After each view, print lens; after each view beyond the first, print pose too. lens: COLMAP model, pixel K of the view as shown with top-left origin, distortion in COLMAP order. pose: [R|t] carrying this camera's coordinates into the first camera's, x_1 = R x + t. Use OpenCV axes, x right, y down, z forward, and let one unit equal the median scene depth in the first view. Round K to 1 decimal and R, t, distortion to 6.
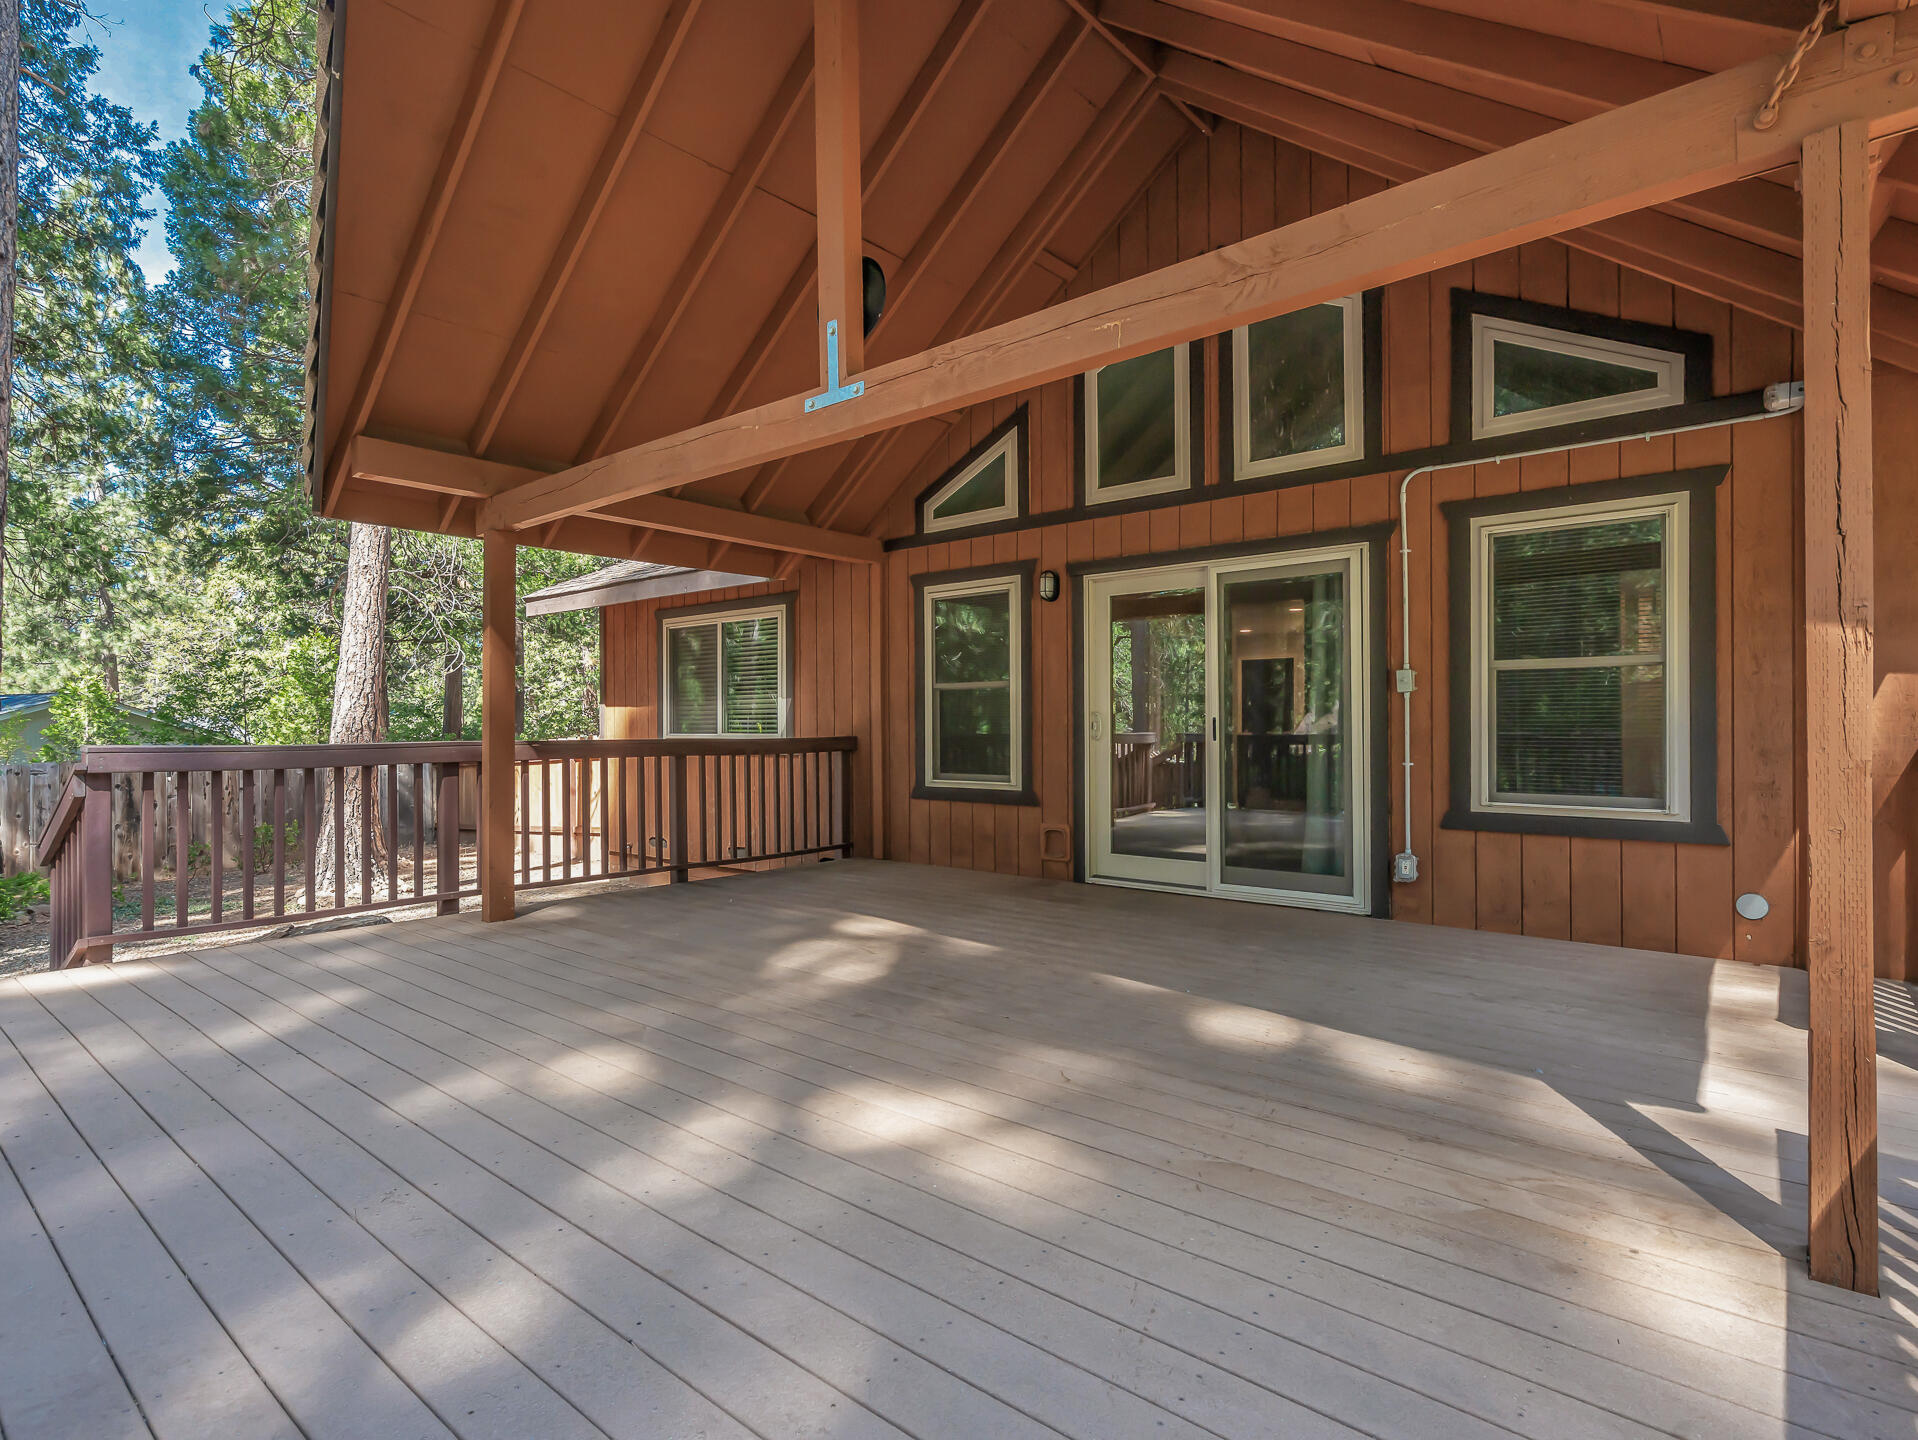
lens RADIAL K [[969.0, 0, 959.0], [0, 969.0, 720.0], [0, 0, 1]] dist [0.000942, 0.002476]
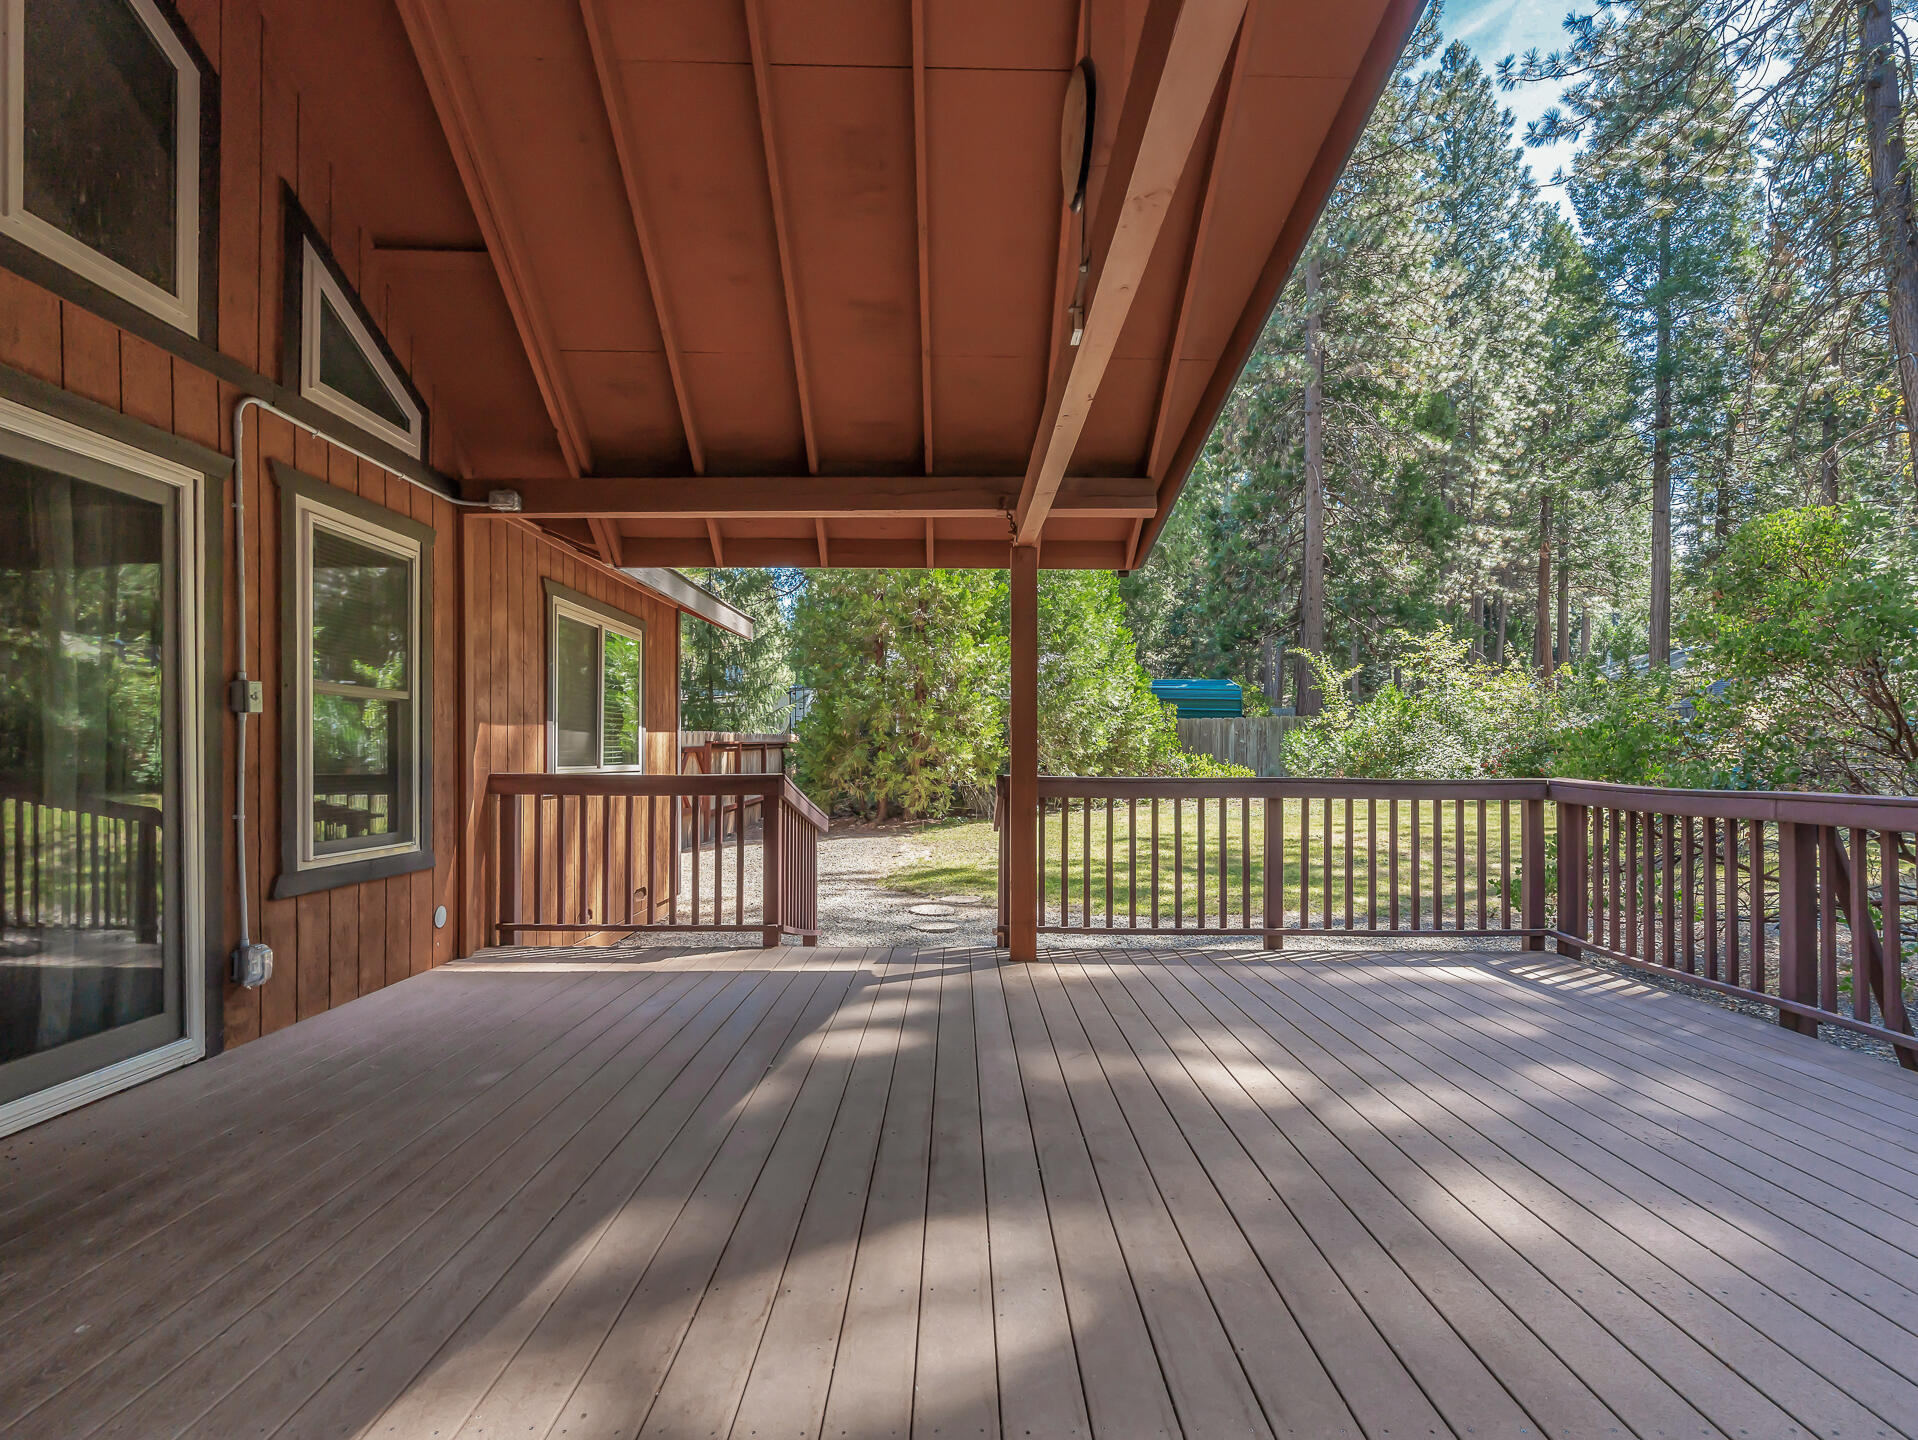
lens RADIAL K [[1006.1, 0, 969.2], [0, 1006.1, 765.4], [0, 0, 1]] dist [-0.017246, 0.000562]
pose [[-0.651212, -0.003864, 0.758886, -0.703374], [-0.006478, 0.999979, -0.000467, 0.010263], [-0.758868, -0.005220, -0.651223, 1.818493]]
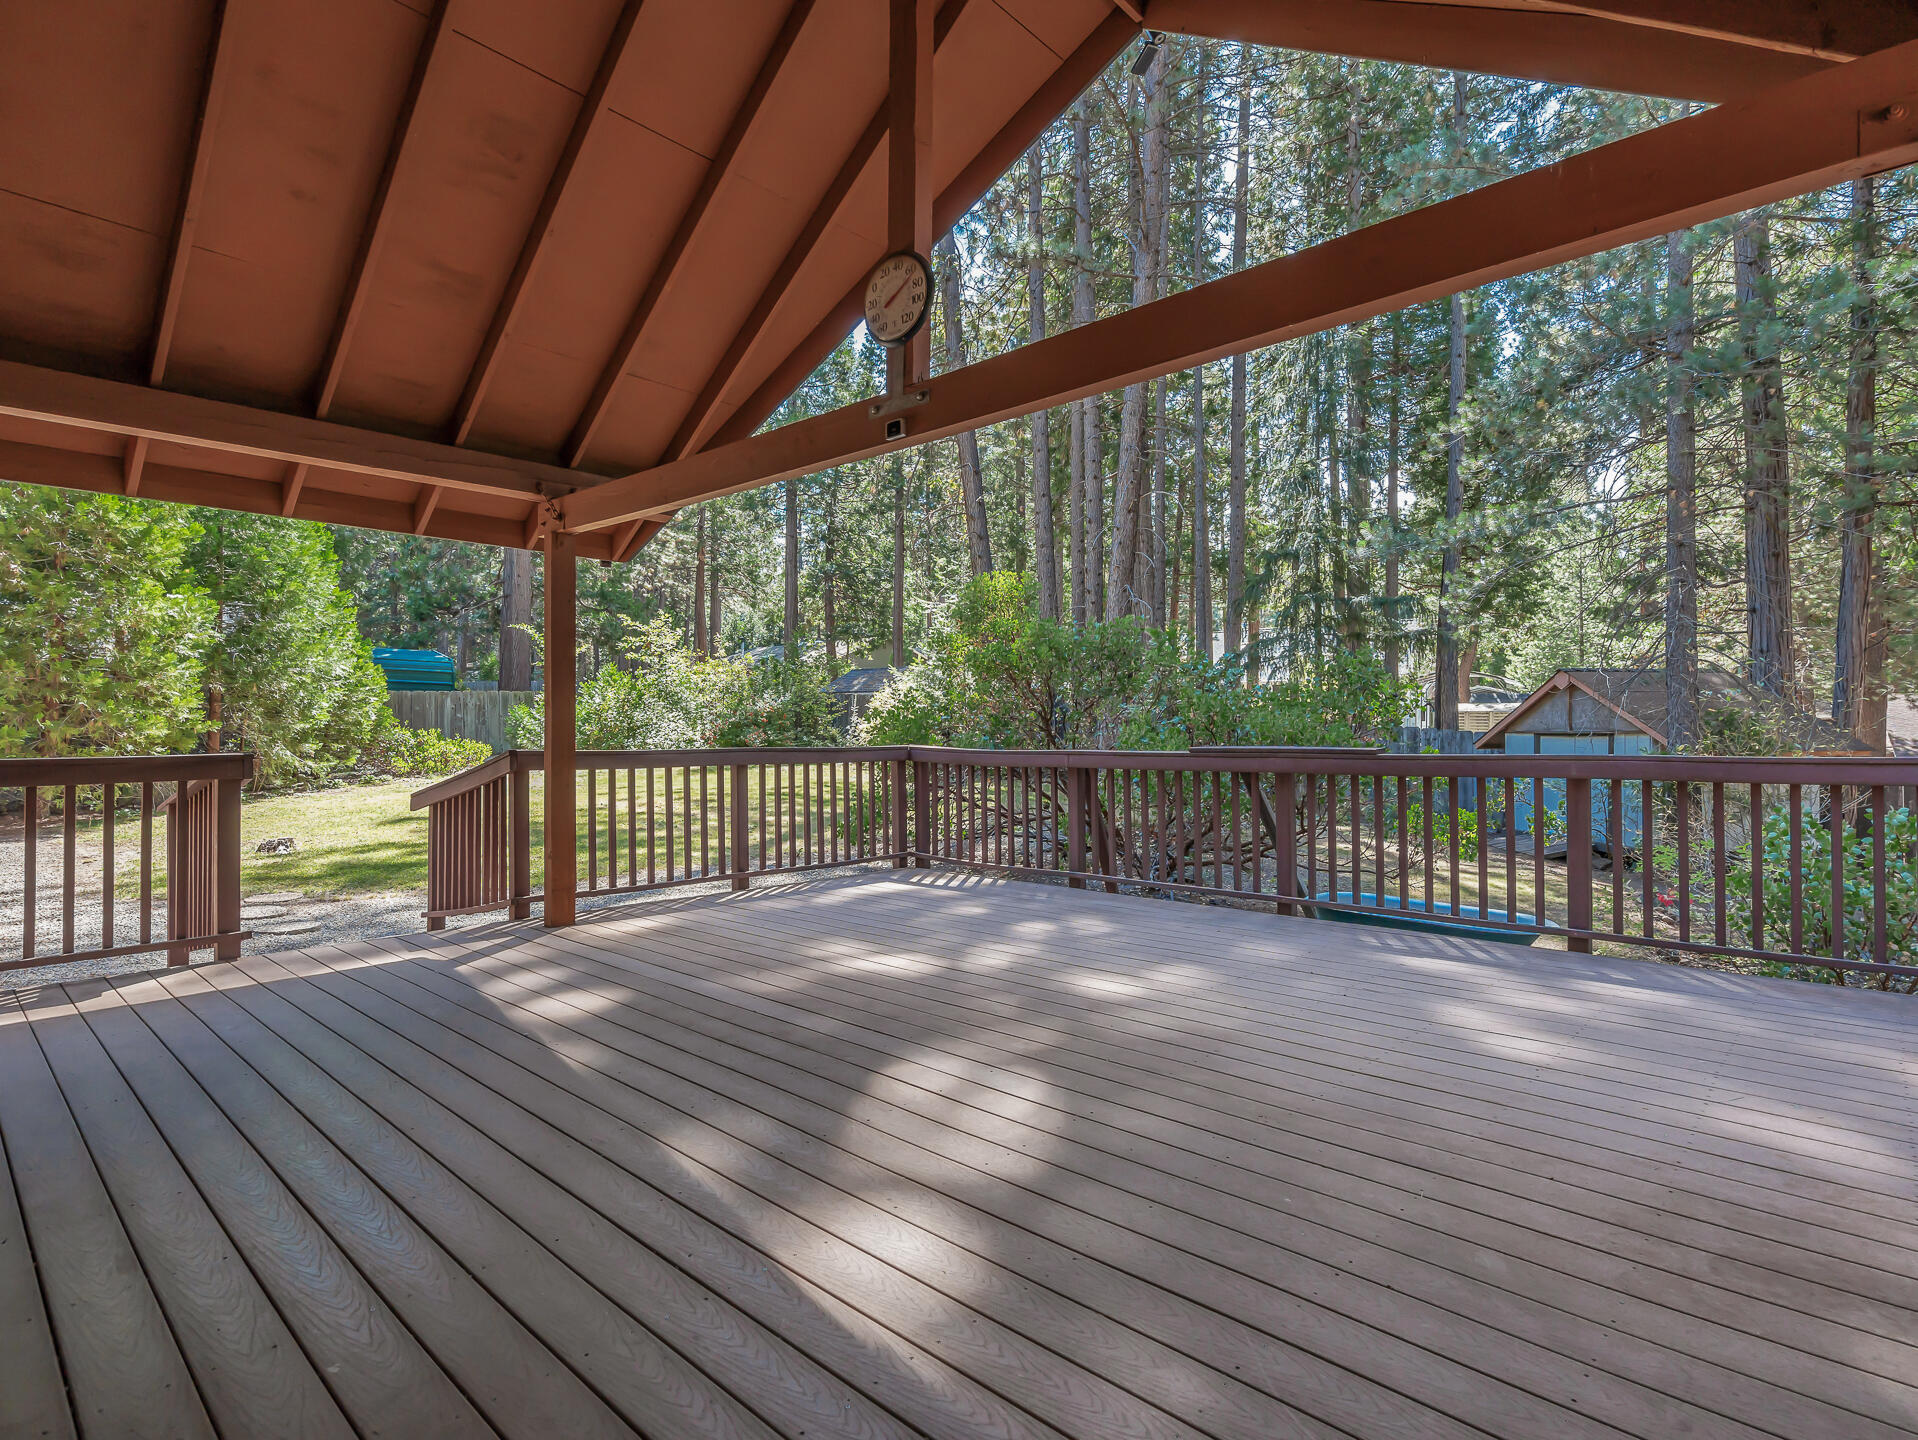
lens RADIAL K [[969.0, 0, 959.0], [0, 969.0, 720.0], [0, 0, 1]] dist [0.000942, 0.002476]
pose [[-0.998252, 0.007029, 0.058688, -0.254415], [0.005852, 0.999779, -0.020210, 0.010740], [-0.058817, -0.019831, -0.998072, 2.354790]]
